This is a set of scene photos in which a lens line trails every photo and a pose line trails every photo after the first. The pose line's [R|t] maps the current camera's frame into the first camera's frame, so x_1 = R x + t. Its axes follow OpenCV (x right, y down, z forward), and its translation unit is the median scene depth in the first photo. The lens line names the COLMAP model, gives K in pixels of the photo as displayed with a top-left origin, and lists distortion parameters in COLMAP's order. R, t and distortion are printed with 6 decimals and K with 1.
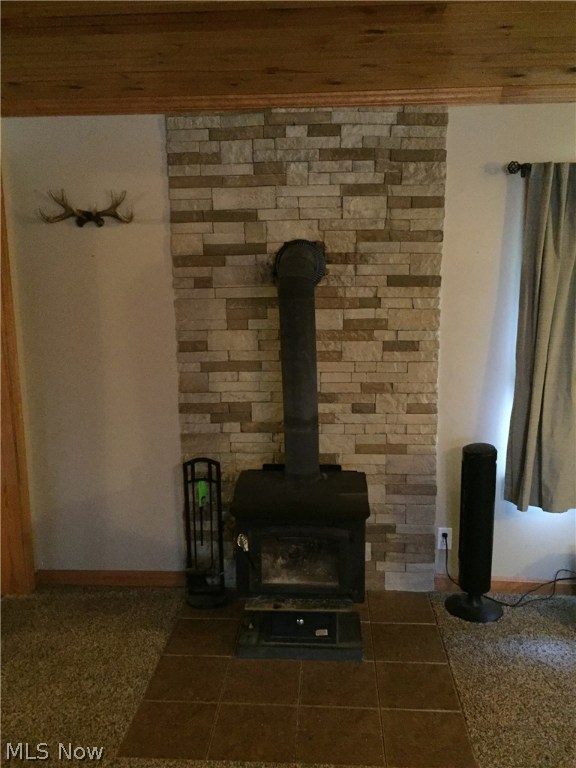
lens RADIAL K [[670.8, 0, 288.0], [0, 670.8, 384.0], [0, 0, 1]] dist [0.054820, -0.010741]
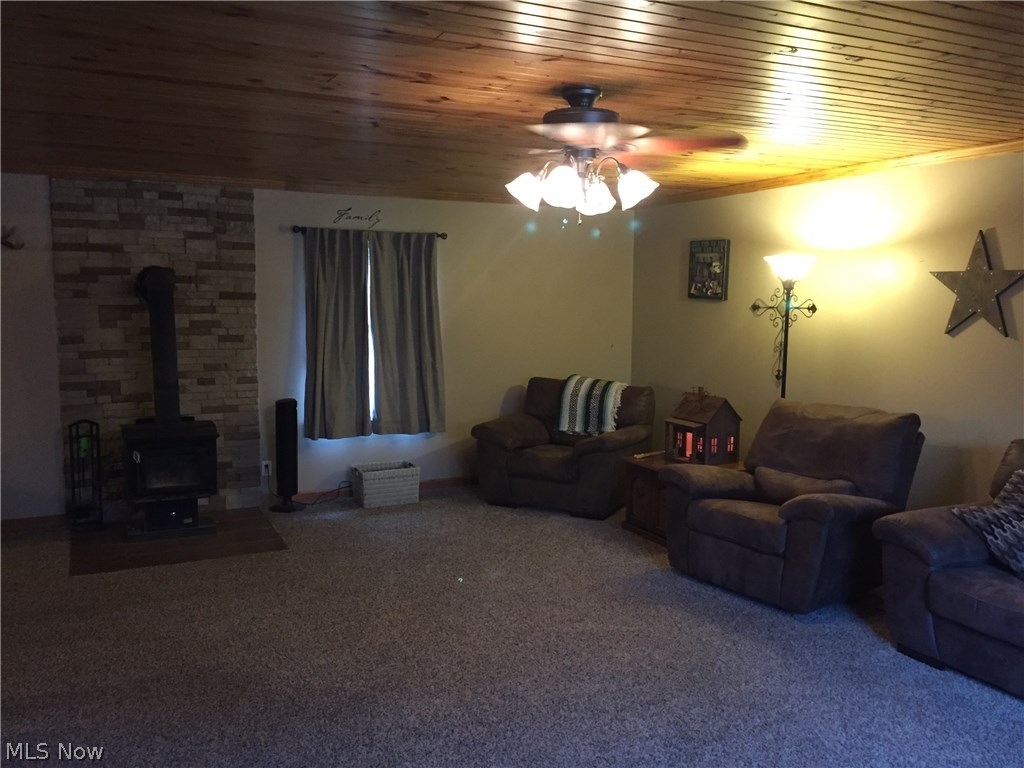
lens RADIAL K [[852.6, 0, 512.0], [0, 852.6, 384.0], [0, 0, 1]] dist [0.055147, -0.002181]
pose [[0.865030, -0.035260, 0.500480, -0.257299], [0.067496, 0.996638, -0.046444, 0.180167], [-0.497160, 0.073956, 0.864502, -0.985951]]
